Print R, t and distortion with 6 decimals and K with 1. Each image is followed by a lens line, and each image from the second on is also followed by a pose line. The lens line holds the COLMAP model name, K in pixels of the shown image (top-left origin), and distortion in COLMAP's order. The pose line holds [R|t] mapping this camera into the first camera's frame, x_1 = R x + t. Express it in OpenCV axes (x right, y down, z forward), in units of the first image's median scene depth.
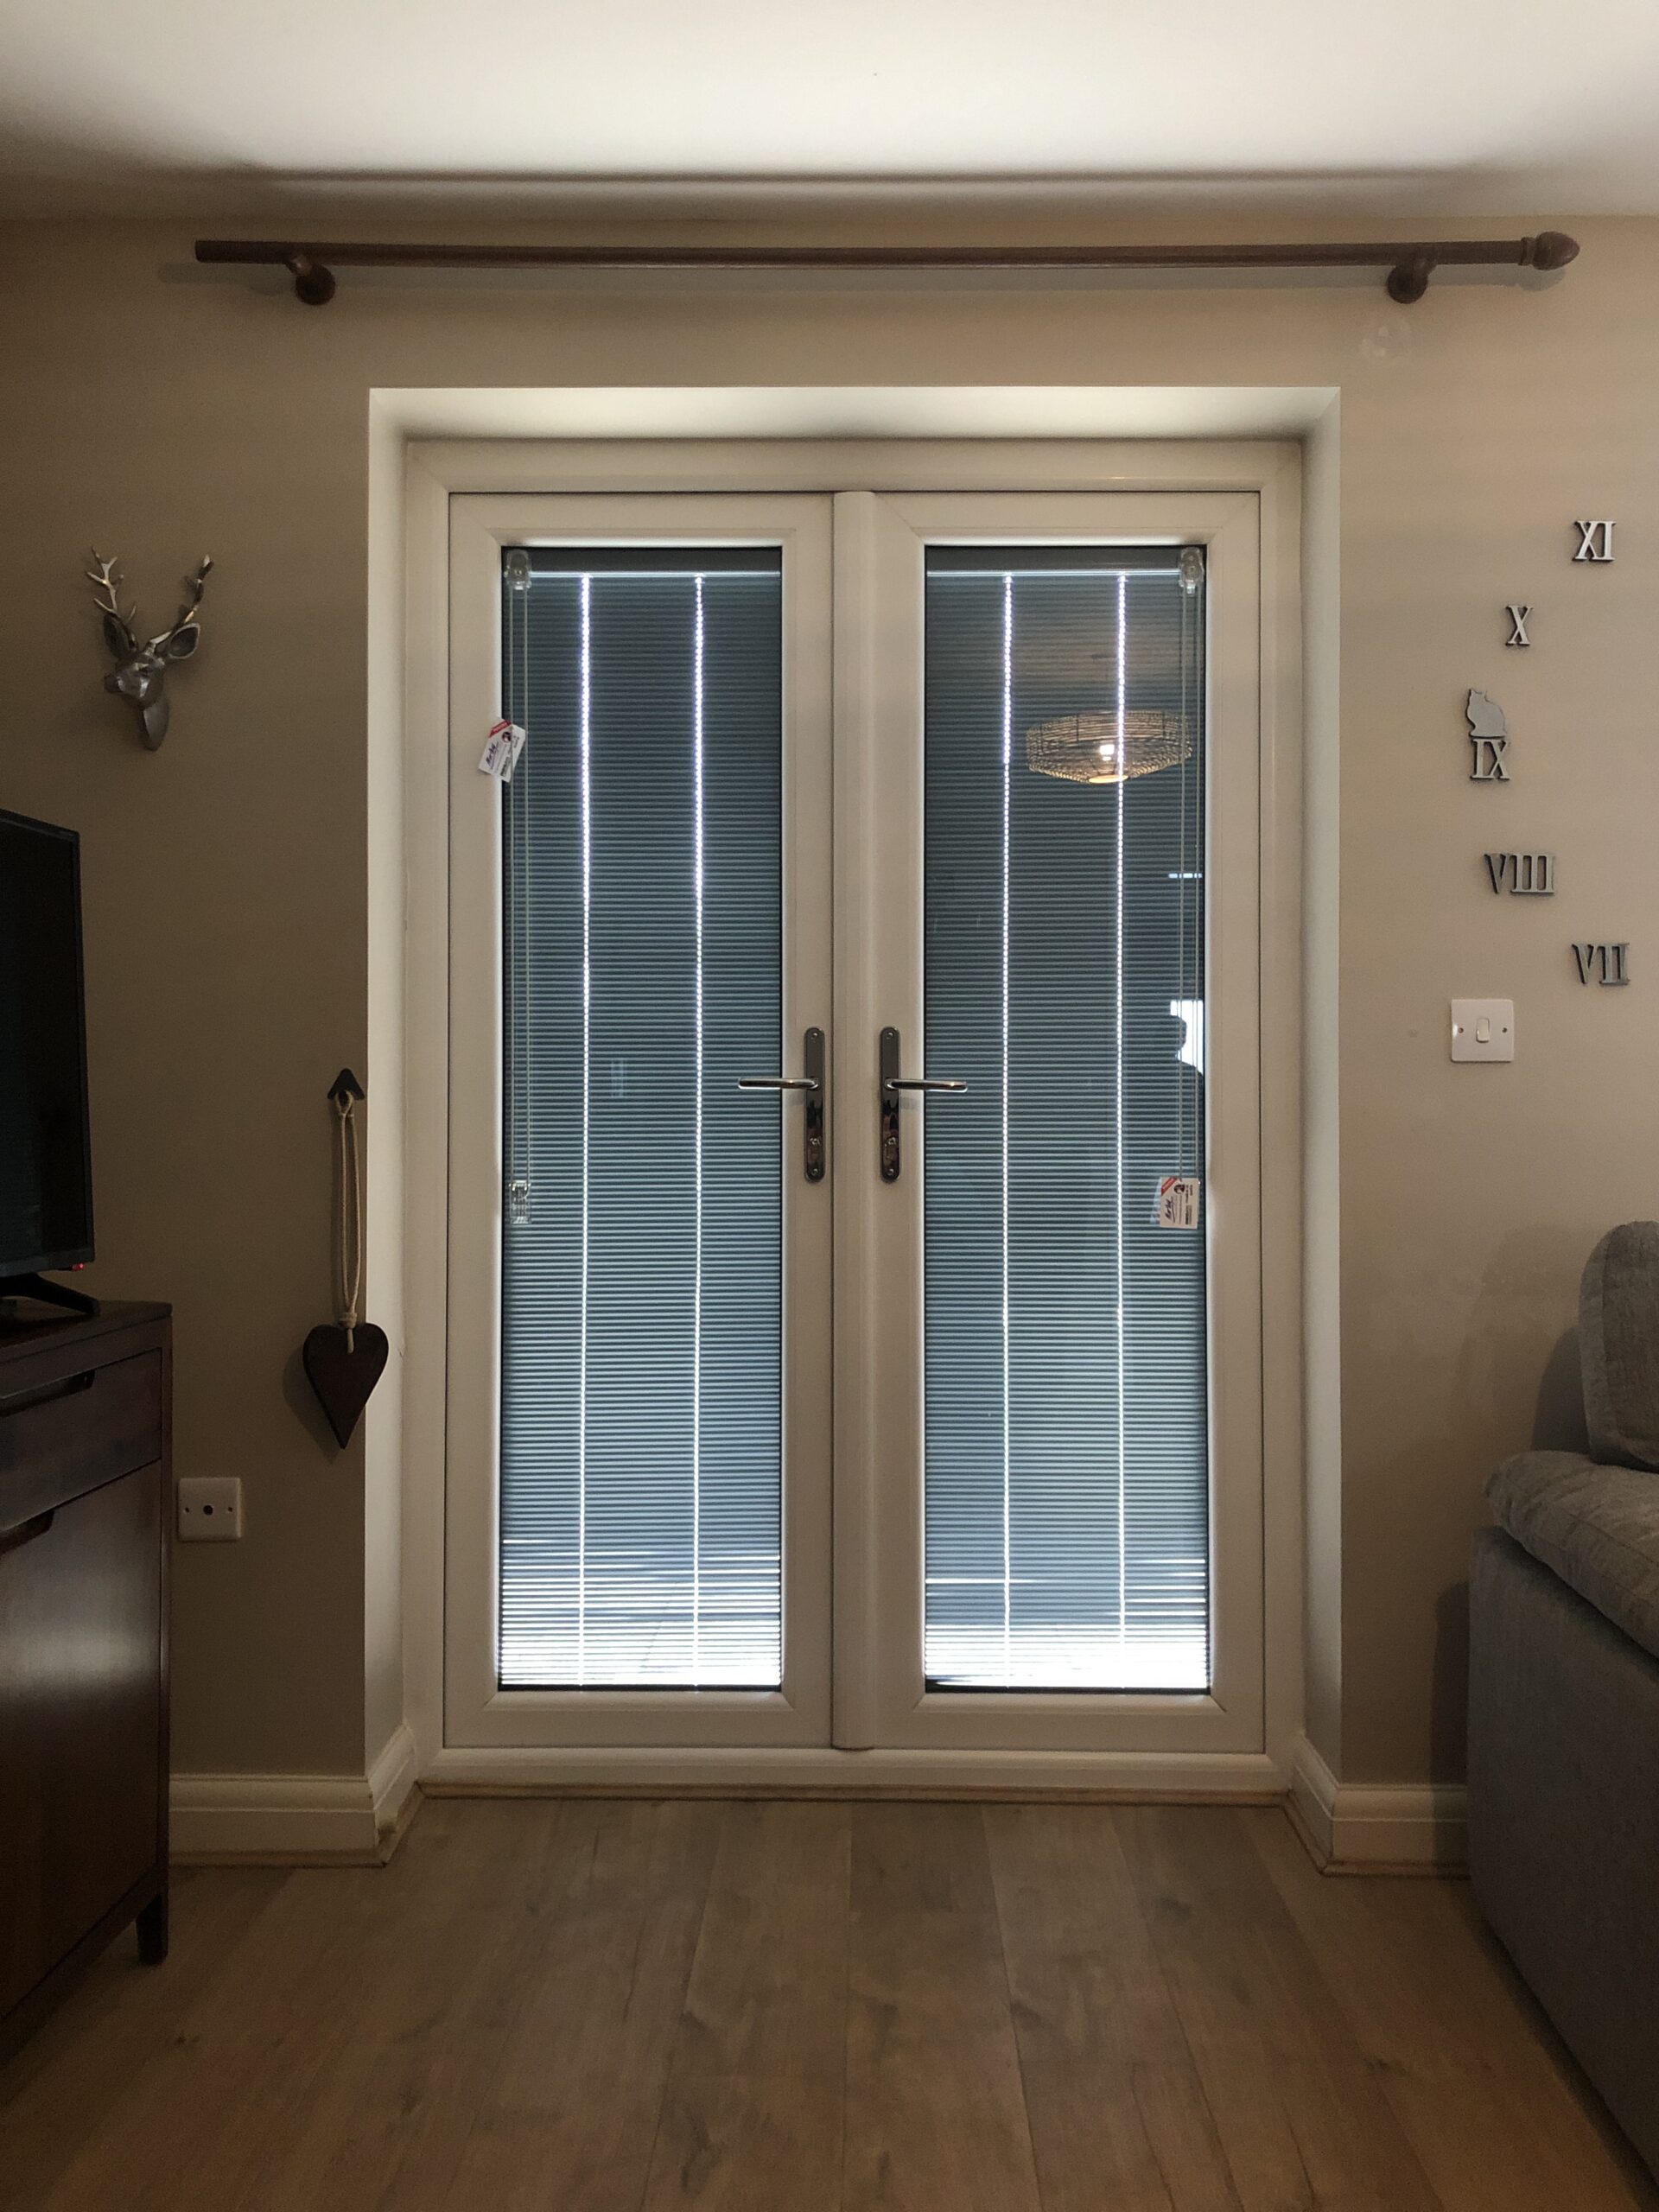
lens RADIAL K [[1807.4, 0, 831.8], [0, 1807.4, 1101.5], [0, 0, 1]] dist [0.006414, -0.000744]
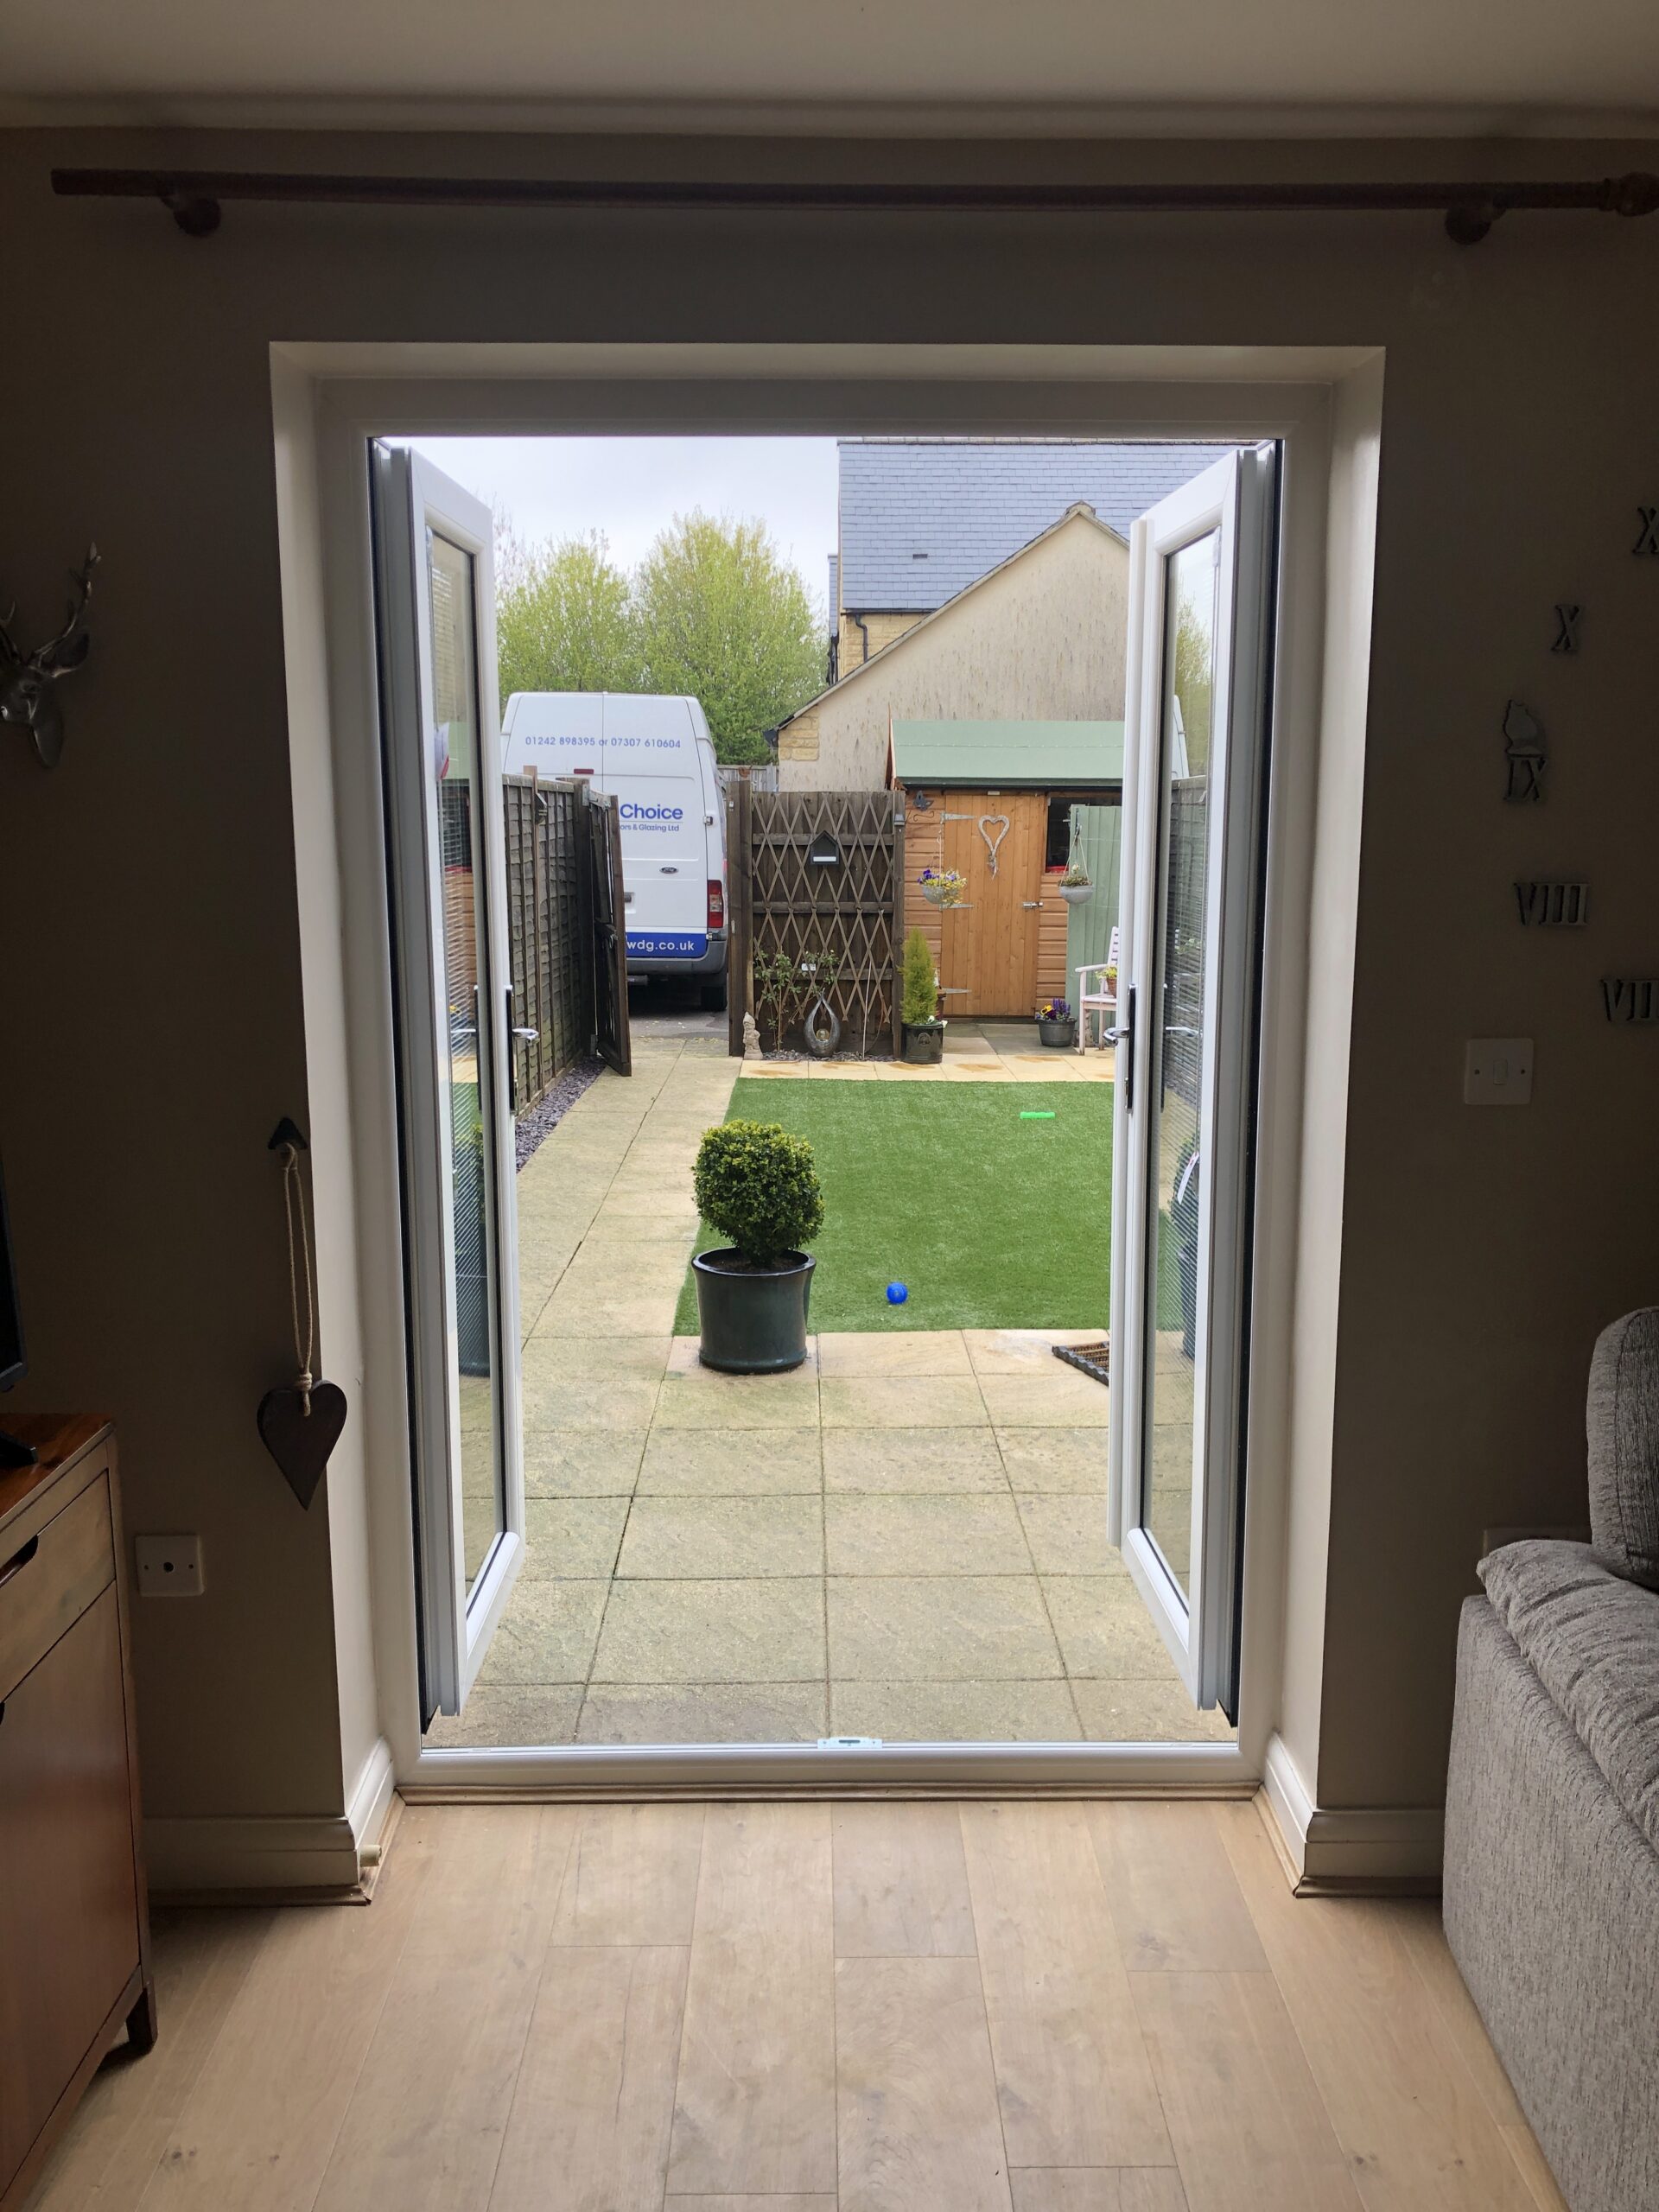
lens RADIAL K [[1807.4, 0, 831.5], [0, 1807.4, 1109.1], [0, 0, 1]] dist [0.006414, -0.000744]
pose [[0.999534, -0.008291, 0.029384, -0.016697], [0.002990, 0.984373, 0.176070, -0.190585], [-0.030384, -0.175900, 0.983939, 0.081590]]
